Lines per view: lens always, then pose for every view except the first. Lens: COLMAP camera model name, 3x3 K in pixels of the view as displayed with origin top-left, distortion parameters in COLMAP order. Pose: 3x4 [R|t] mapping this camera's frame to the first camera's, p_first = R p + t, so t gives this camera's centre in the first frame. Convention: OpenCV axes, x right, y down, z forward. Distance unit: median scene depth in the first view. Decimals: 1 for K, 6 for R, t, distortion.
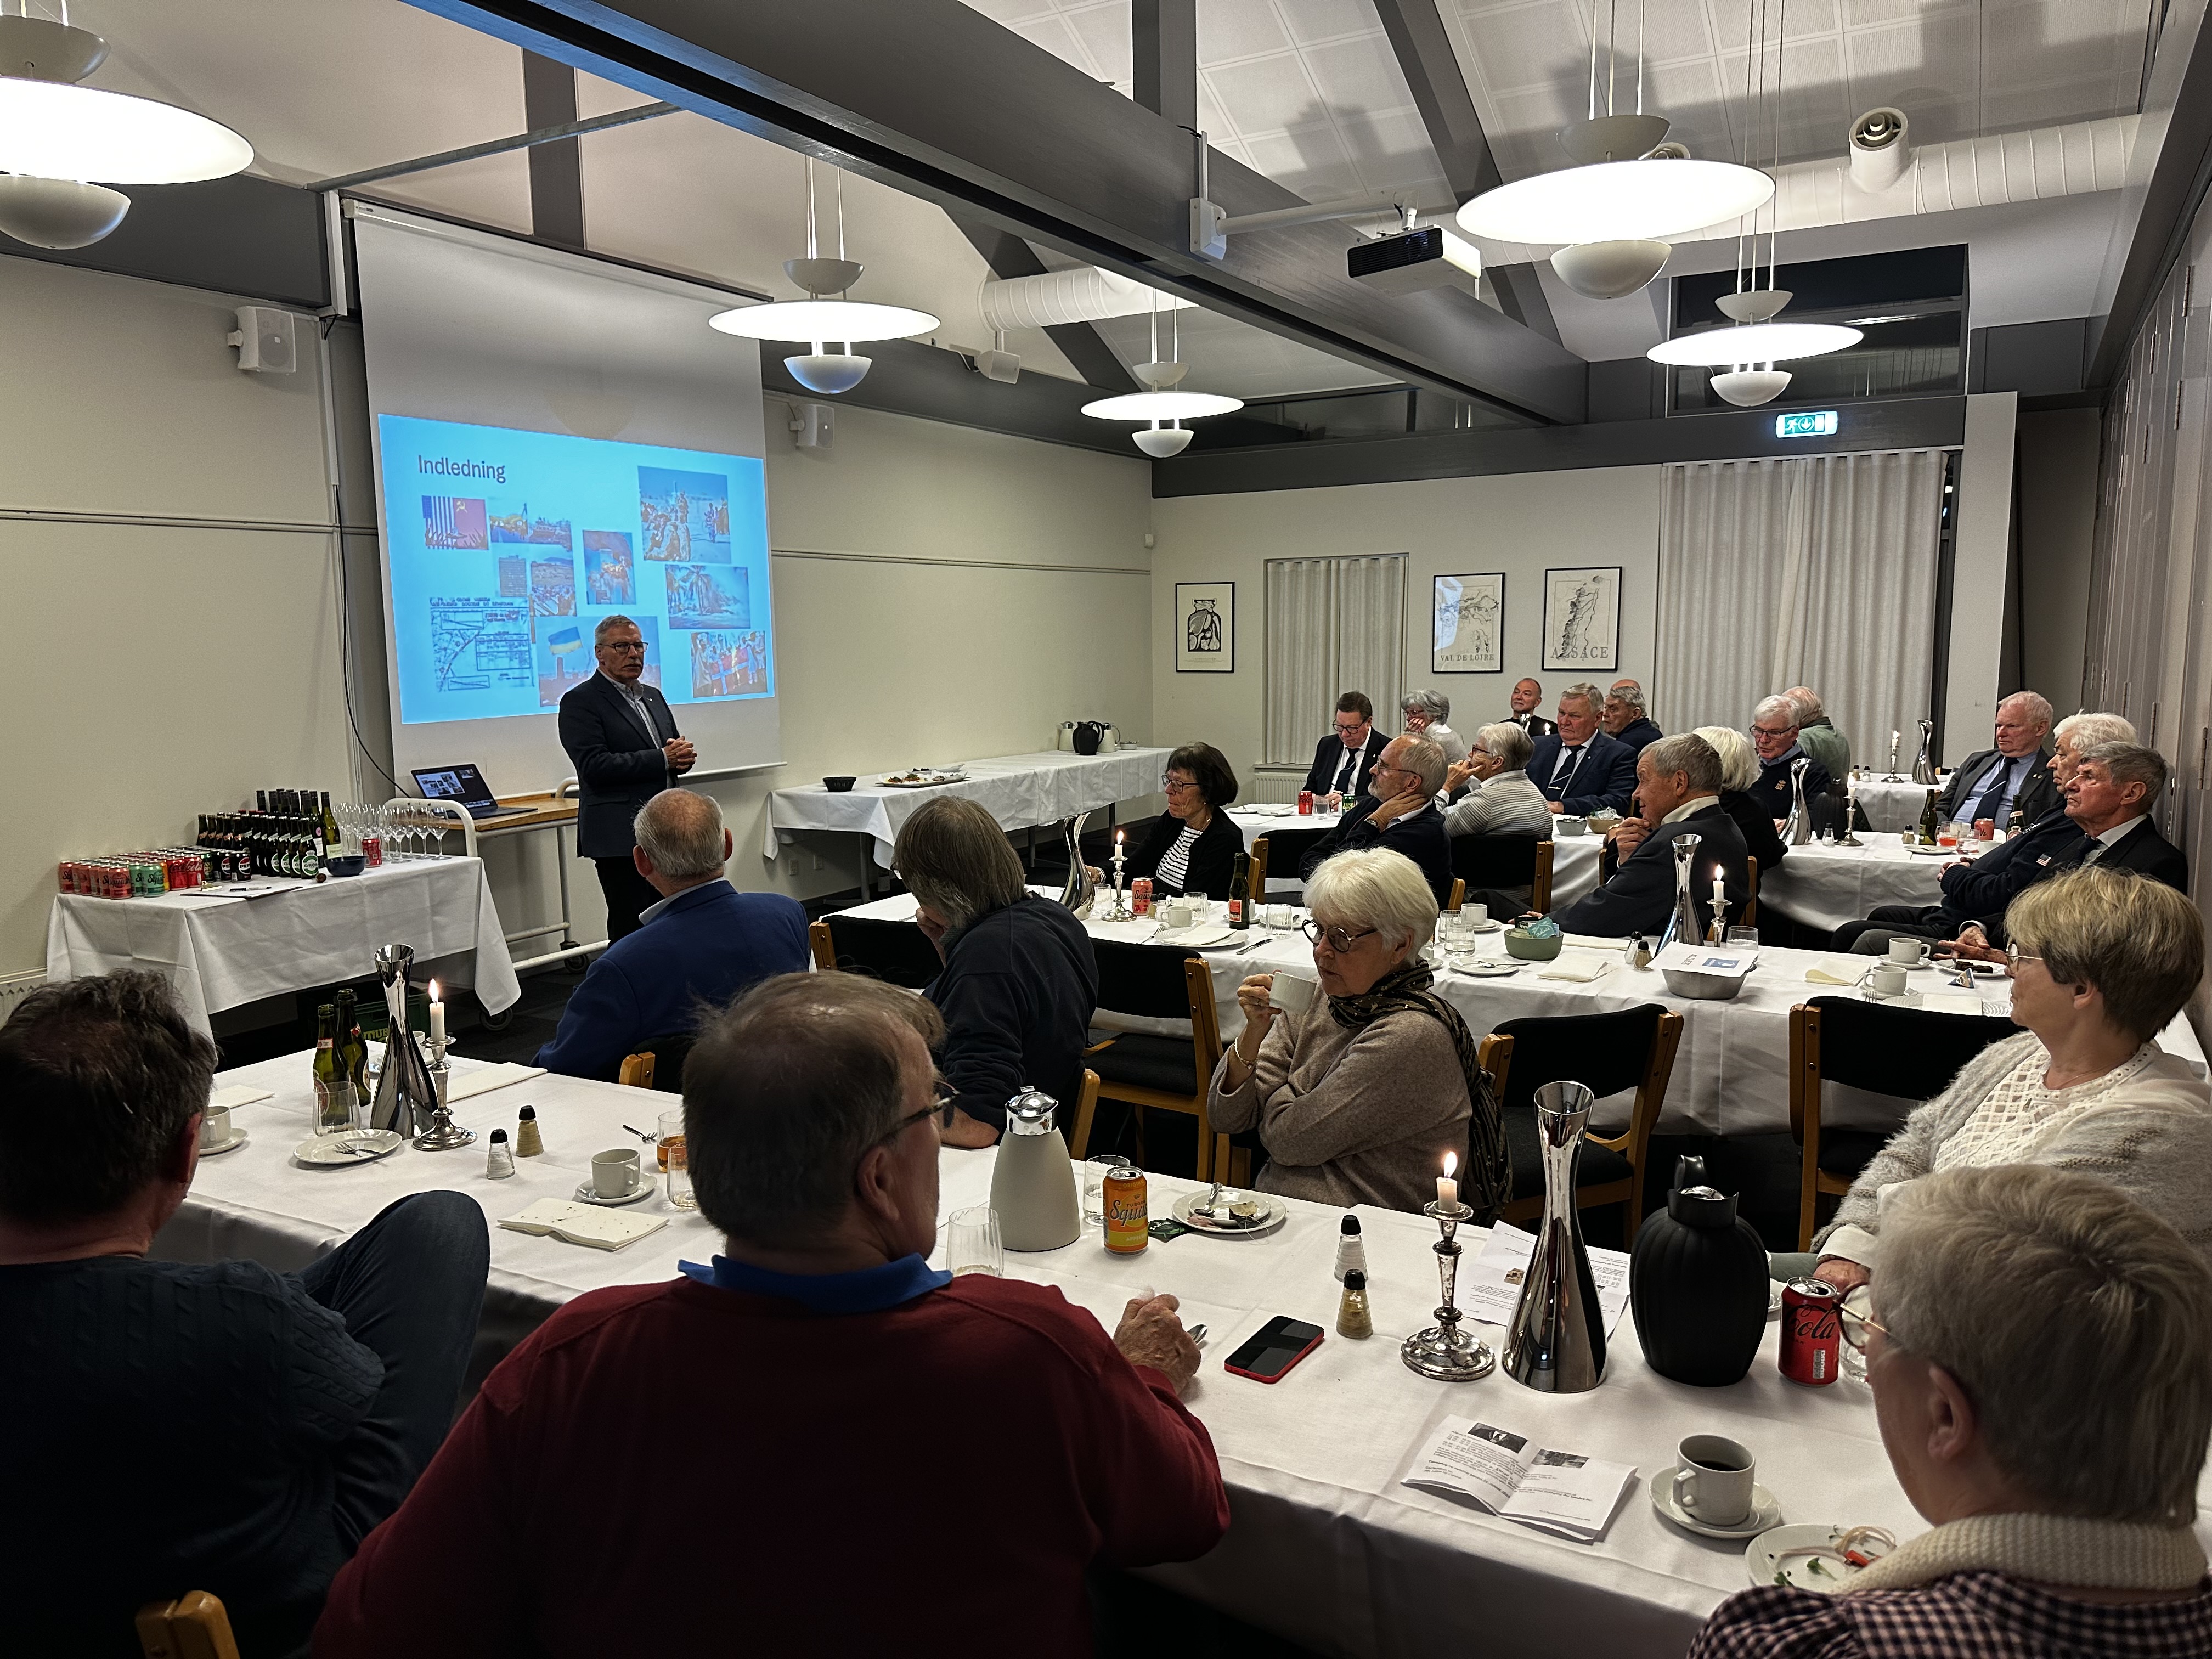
lens RADIAL K [[1549.3, 0, 1106.0], [0, 1549.3, 829.5], [0, 0, 1]] dist [0.170206, -0.313611]
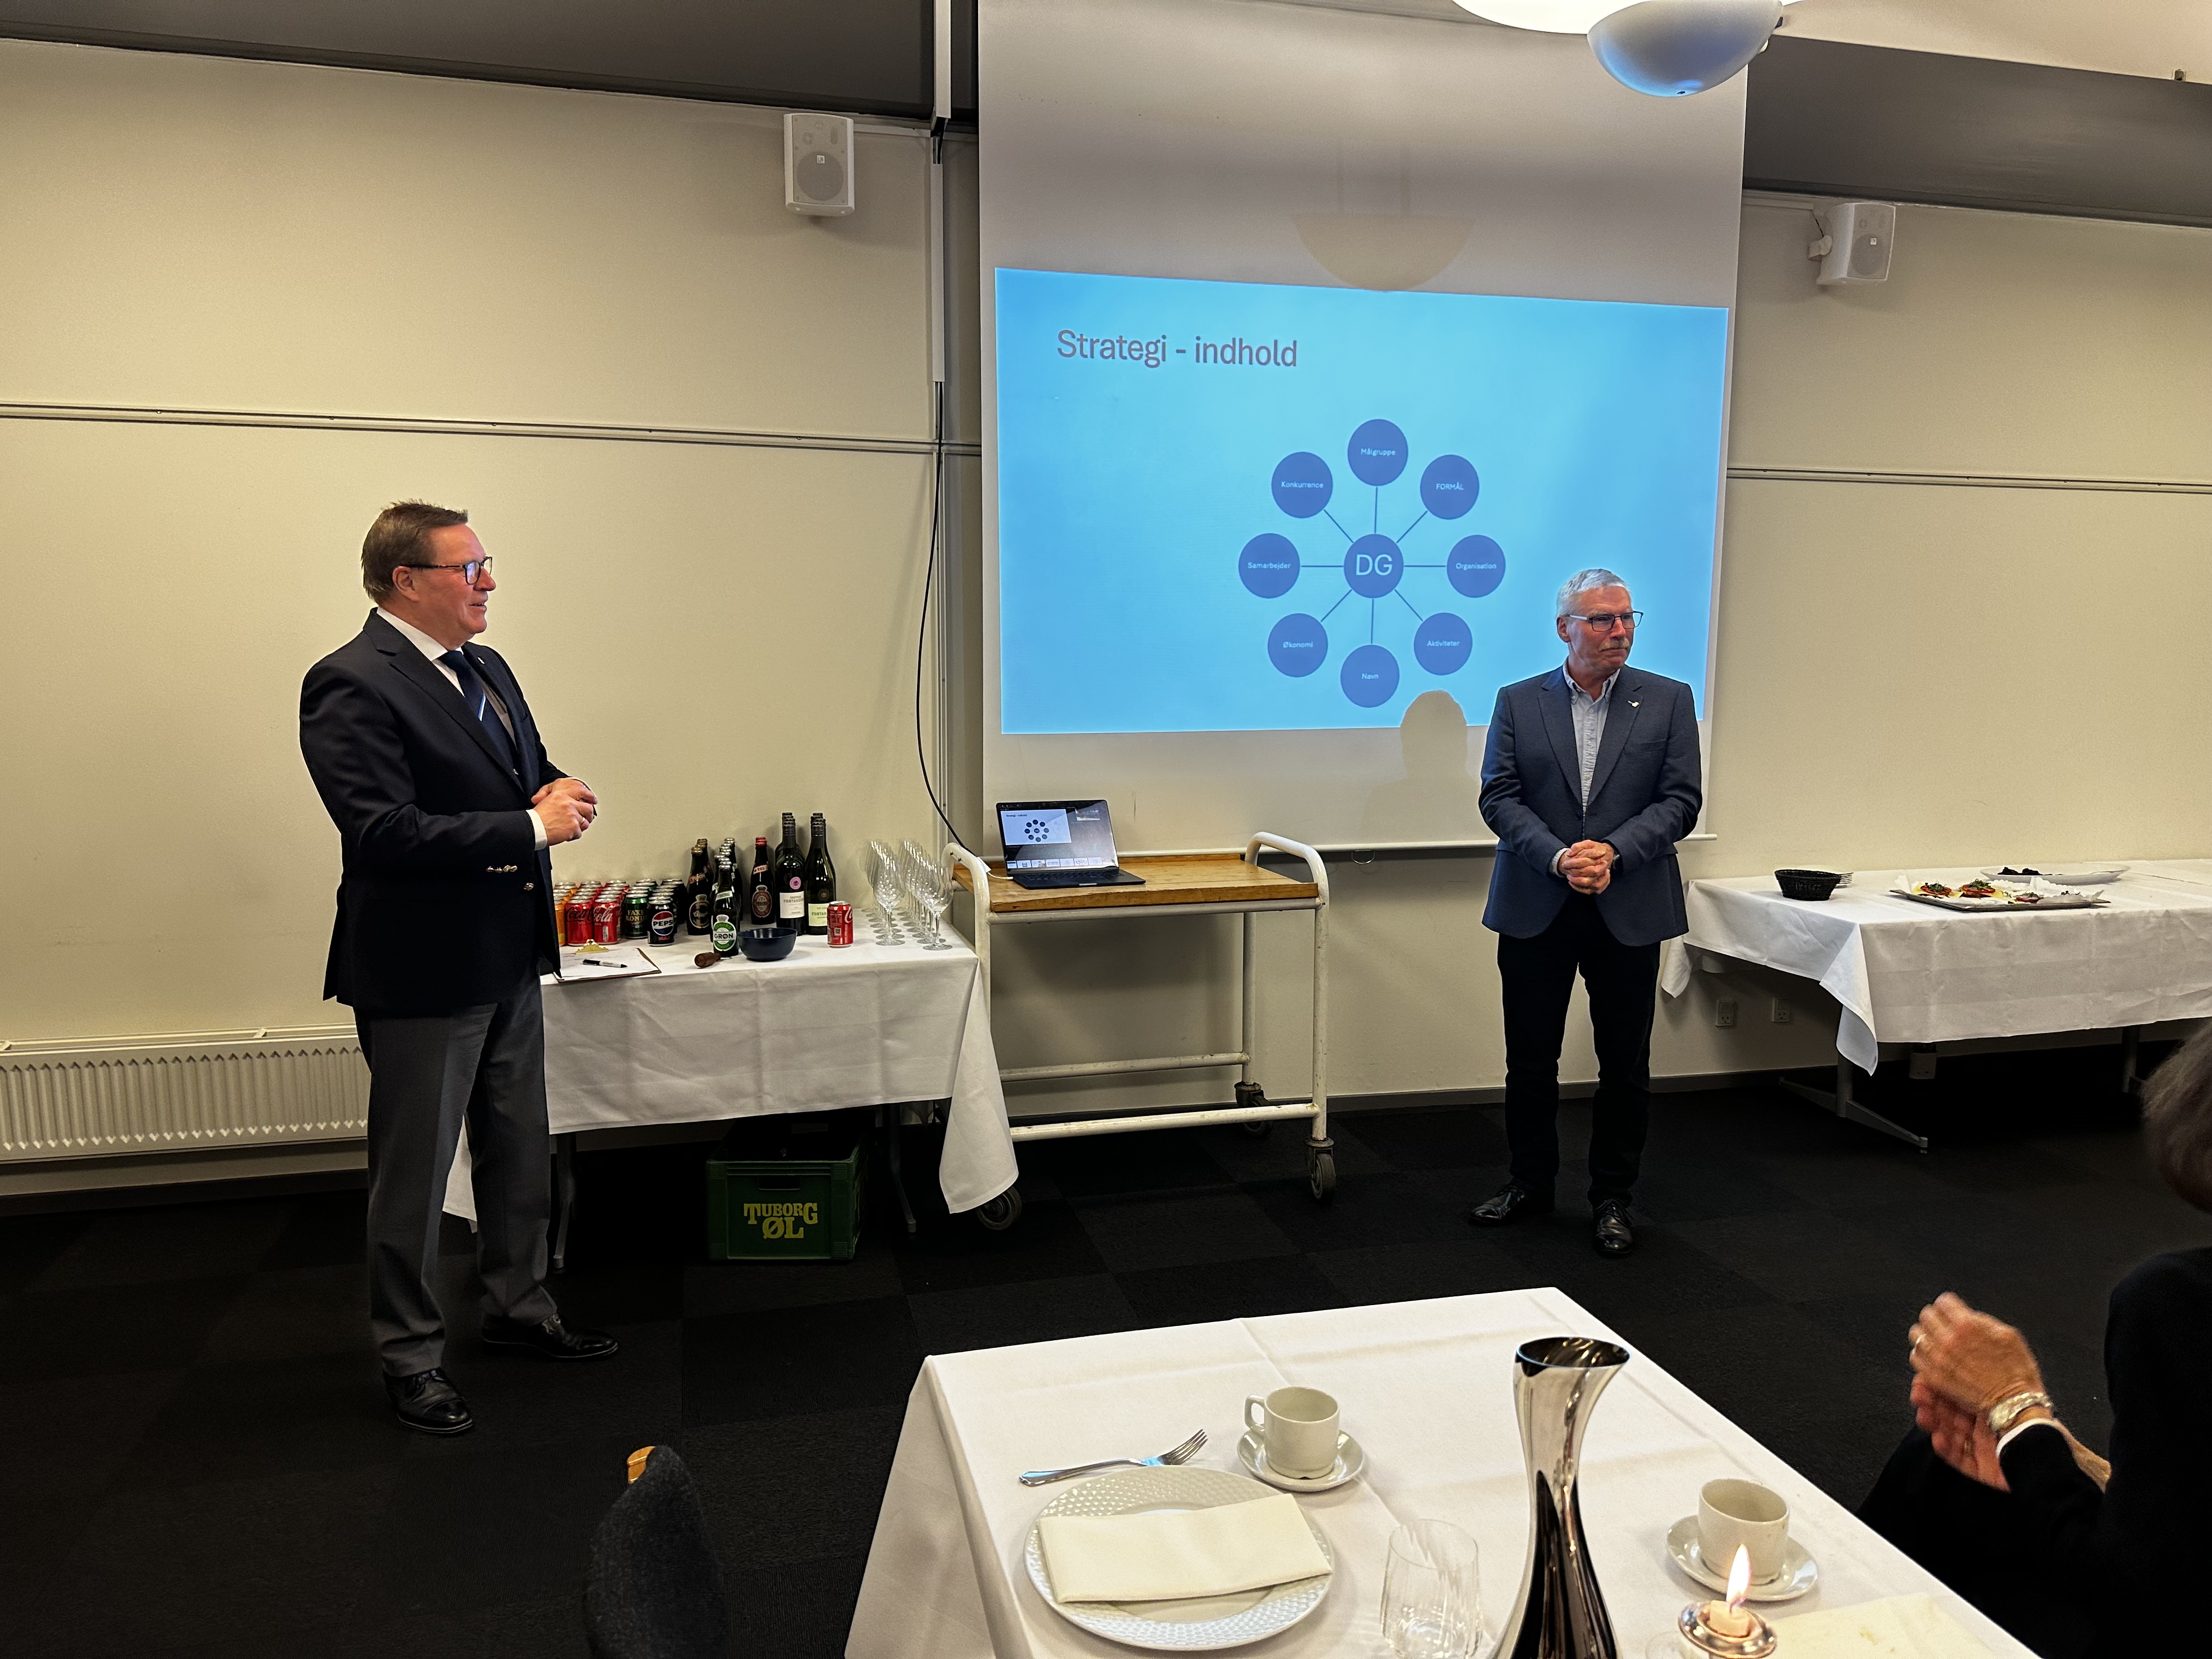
lens RADIAL K [[1549.3, 0, 1106.0], [0, 1549.3, 829.5], [0, 0, 1]] dist [0.170206, -0.313611]
pose [[0.696171, 0.113635, -0.708826, 0.070810], [-0.112331, 0.992473, 0.048783, -0.067239], [0.709033, 0.045662, 0.703695, 0.594603]]
